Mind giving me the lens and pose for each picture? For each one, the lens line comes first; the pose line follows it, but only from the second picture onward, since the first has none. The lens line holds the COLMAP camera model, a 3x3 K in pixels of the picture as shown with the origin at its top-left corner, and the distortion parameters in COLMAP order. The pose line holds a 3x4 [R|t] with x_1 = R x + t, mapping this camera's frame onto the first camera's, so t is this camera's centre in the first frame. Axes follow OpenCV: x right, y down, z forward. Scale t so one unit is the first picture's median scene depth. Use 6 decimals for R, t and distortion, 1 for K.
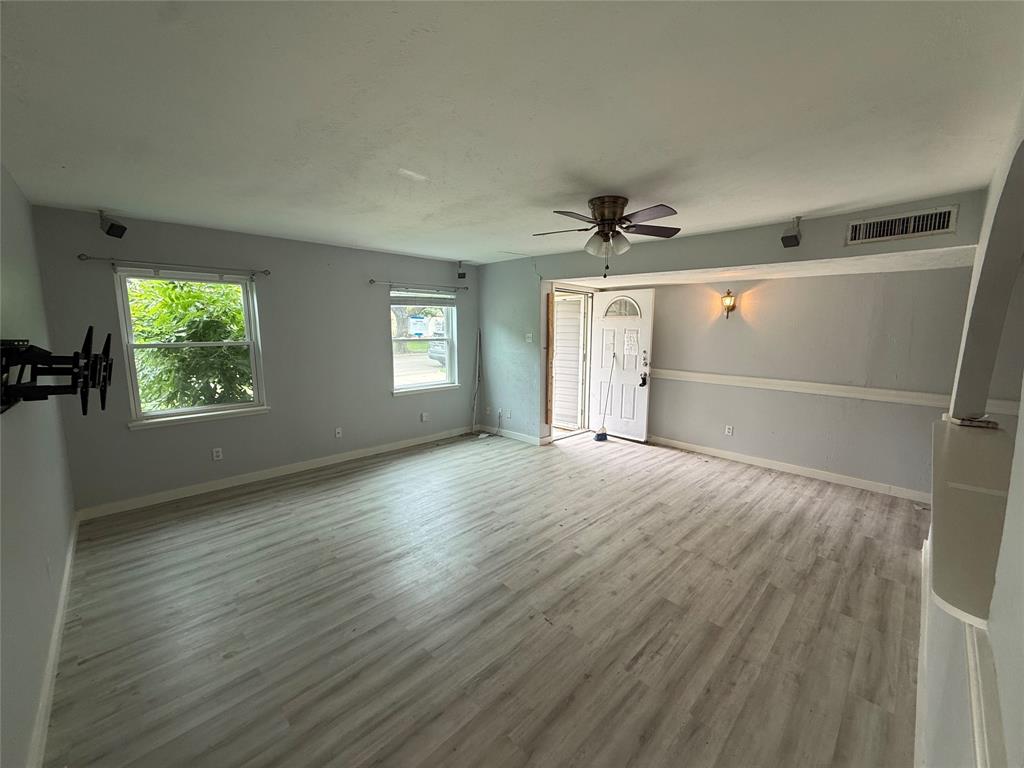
lens RADIAL K [[408.2, 0, 510.8], [0, 408.2, 384.7], [0, 0, 1]] dist [0.002762, -0.000325]
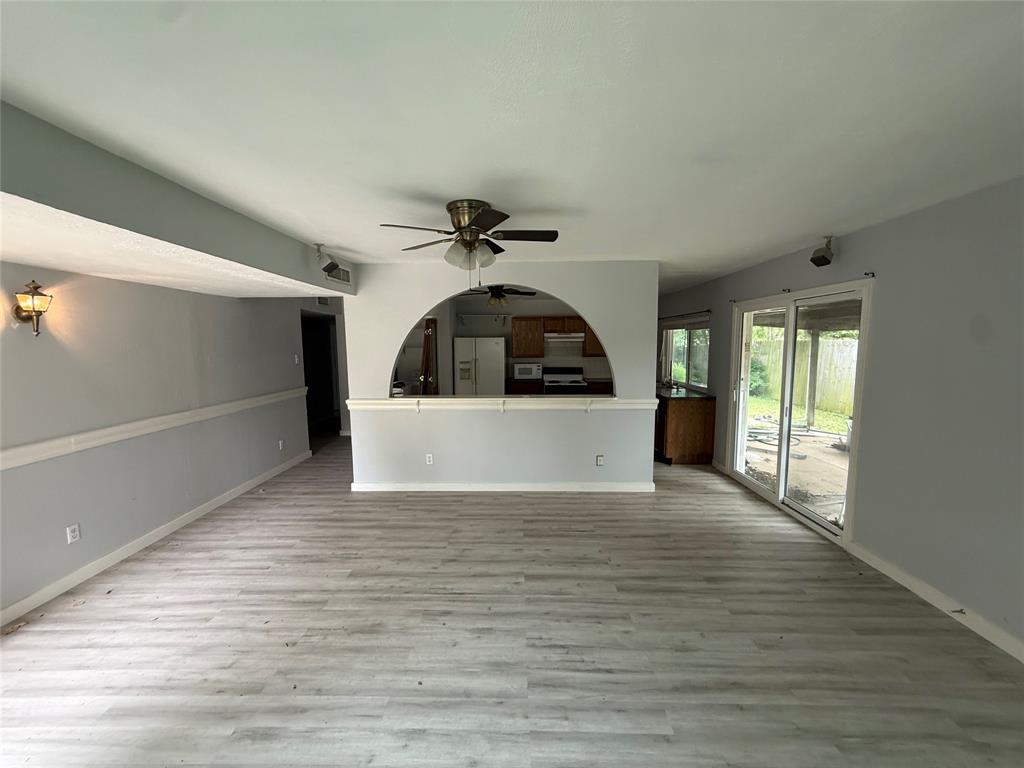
lens RADIAL K [[408.2, 0, 513.1], [0, 408.2, 382.7], [0, 0, 1]] dist [0.002762, -0.000325]
pose [[-0.706798, -0.074891, 0.703440, -0.386265], [0.104582, 0.972392, 0.208606, -0.204335], [-0.699642, 0.221010, -0.679453, 1.306371]]
